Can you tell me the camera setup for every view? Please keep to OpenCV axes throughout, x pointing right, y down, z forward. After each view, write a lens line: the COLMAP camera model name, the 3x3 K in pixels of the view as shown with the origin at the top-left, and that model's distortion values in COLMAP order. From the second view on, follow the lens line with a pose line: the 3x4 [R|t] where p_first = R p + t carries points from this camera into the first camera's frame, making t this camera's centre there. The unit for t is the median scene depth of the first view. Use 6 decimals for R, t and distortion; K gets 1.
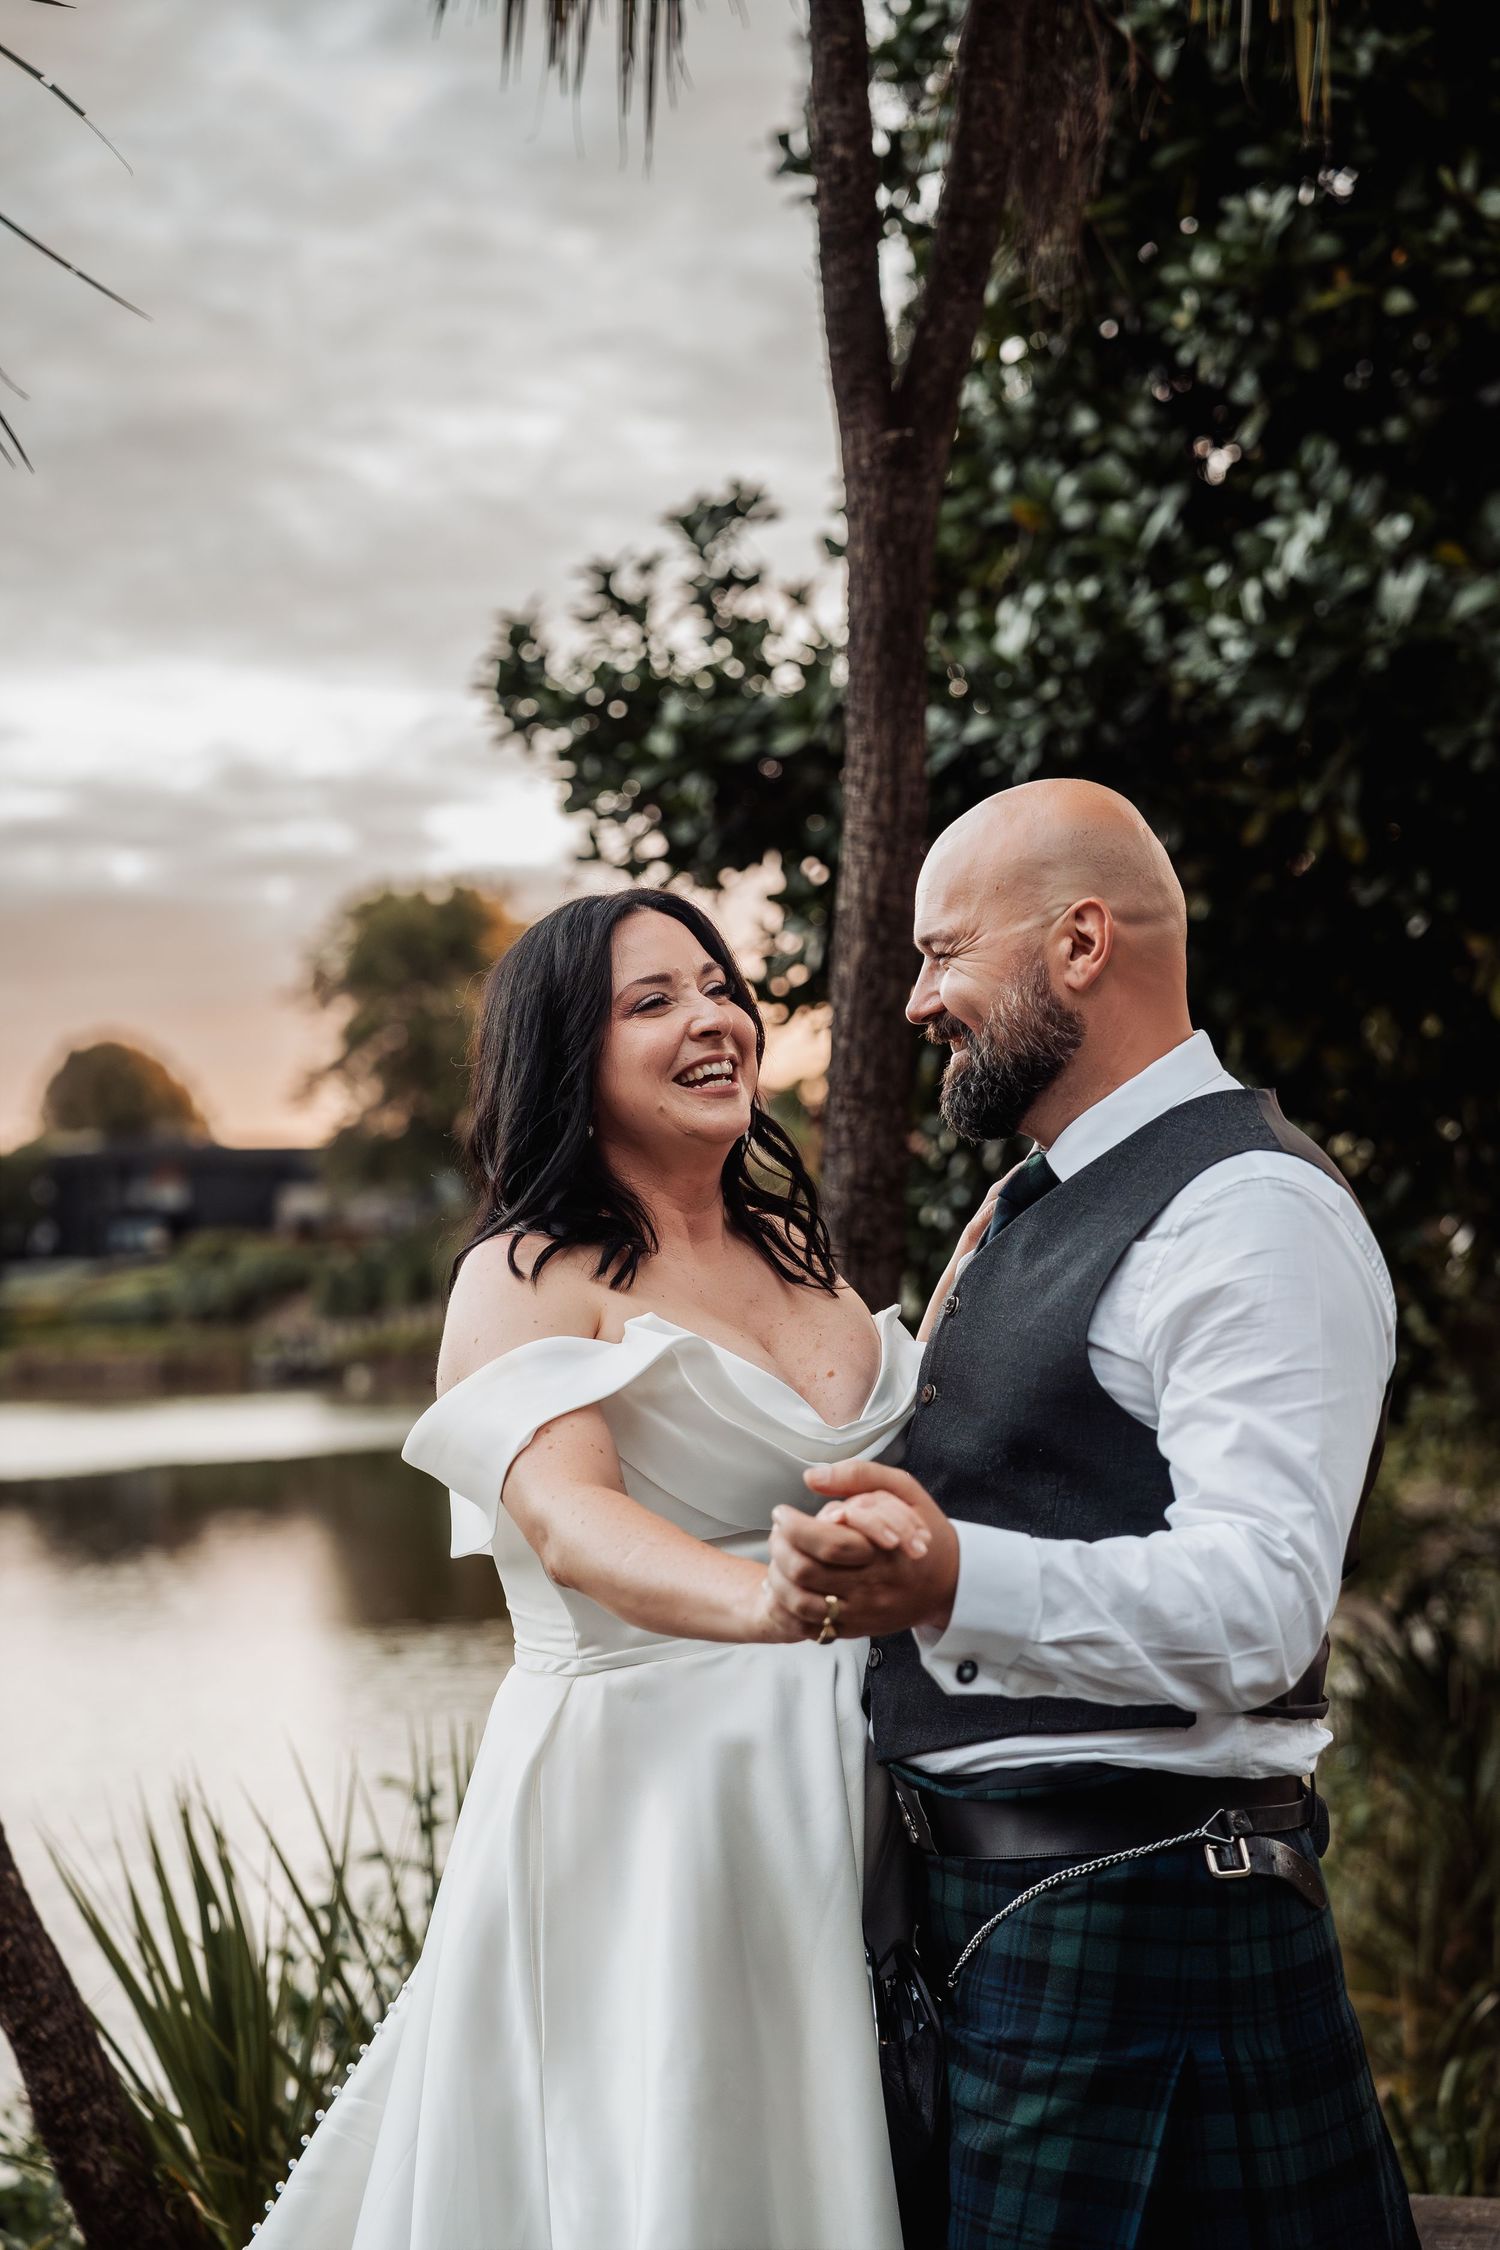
lens RADIAL K [[4285.7, 0, 739.1], [0, 4285.7, 1141.3], [0, 0, 1]] dist [0.280028, 0.000000]
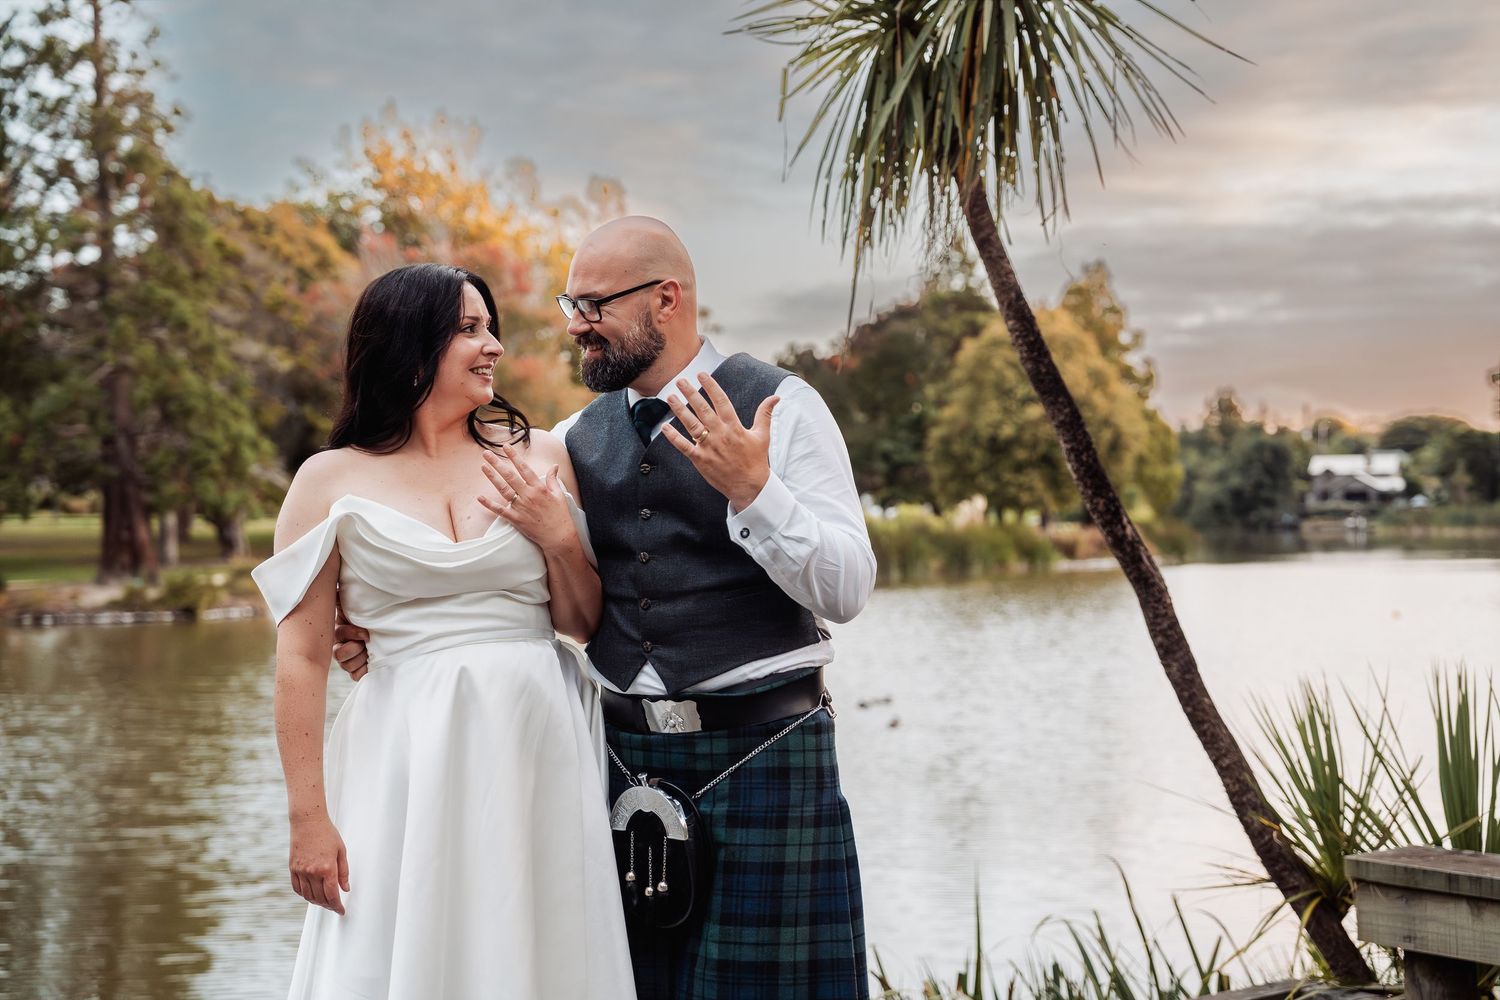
lens RADIAL K [[2240.5, 0, 747.7], [0, 2240.5, 497.8], [0, 0, 1]] dist [0.199523, 0.000000]
pose [[0.825342, 0.014530, -0.564446, 0.168193], [0.008583, 0.999231, 0.038271, 0.000410], [0.564568, -0.036431, 0.824582, -0.104950]]
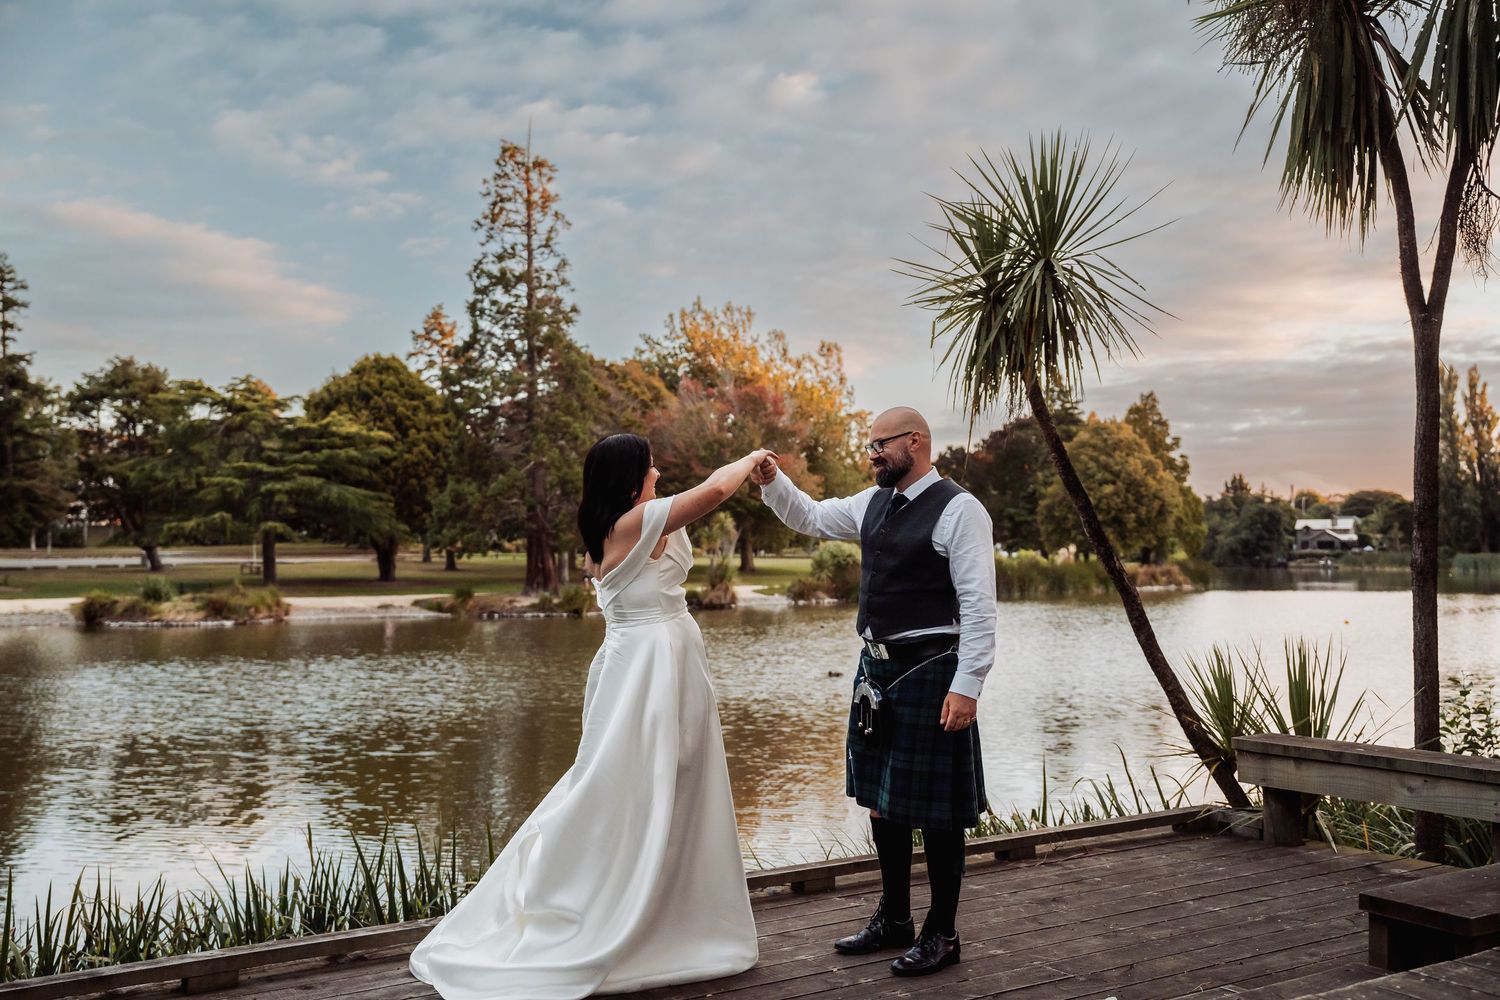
lens RADIAL K [[1442.6, 0, 747.4], [0, 1442.6, 508.7], [0, 0, 1]] dist [0.026393, 0.000000]
pose [[0.751976, 0.002318, -0.659186, 0.254626], [0.008361, 0.999880, 0.013054, -0.006174], [0.659137, -0.015328, 0.751867, -0.224154]]
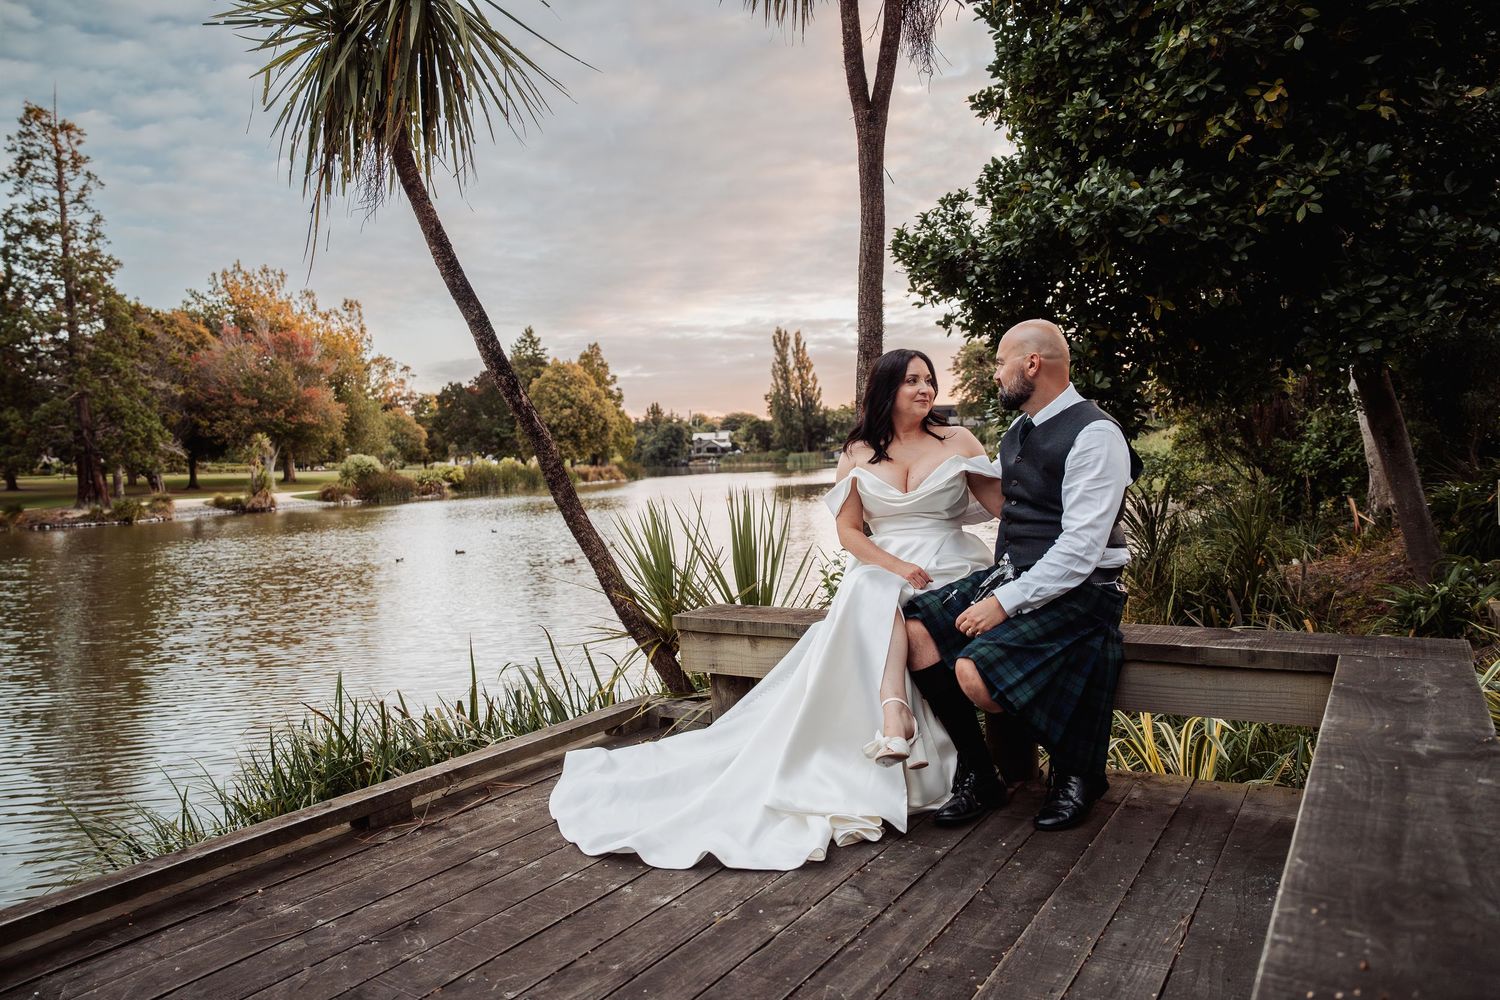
lens RADIAL K [[1033.1, 0, 749.1], [0, 1033.1, 498.5], [0, 0, 1]] dist [-0.108268, 0.075612]
pose [[0.954516, 0.006199, -0.298094, 0.108105], [0.020053, 0.996185, 0.084926, 0.040376], [0.297483, -0.087041, 0.950751, 0.107202]]
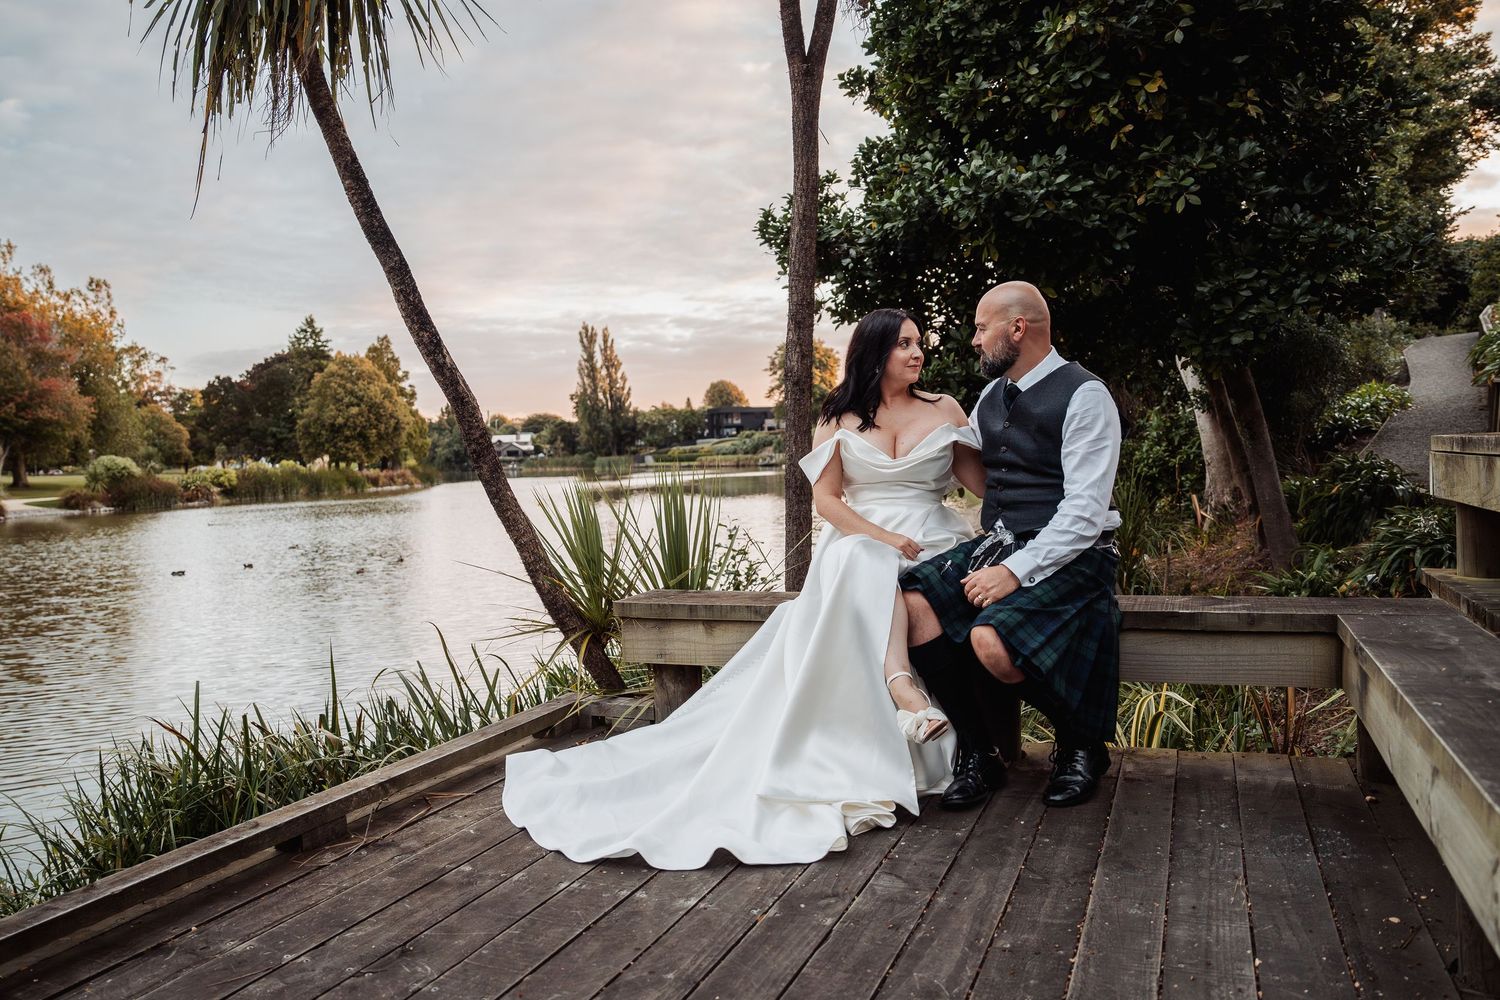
lens RADIAL K [[1092.9, 0, 753.9], [0, 1092.9, 499.2], [0, 0, 1]] dist [-0.103116, 0.074753]
pose [[0.992927, 0.000870, -0.118722, 0.053906], [0.008909, 0.996608, 0.081816, 0.052454], [0.118391, -0.082295, 0.989551, 0.104239]]
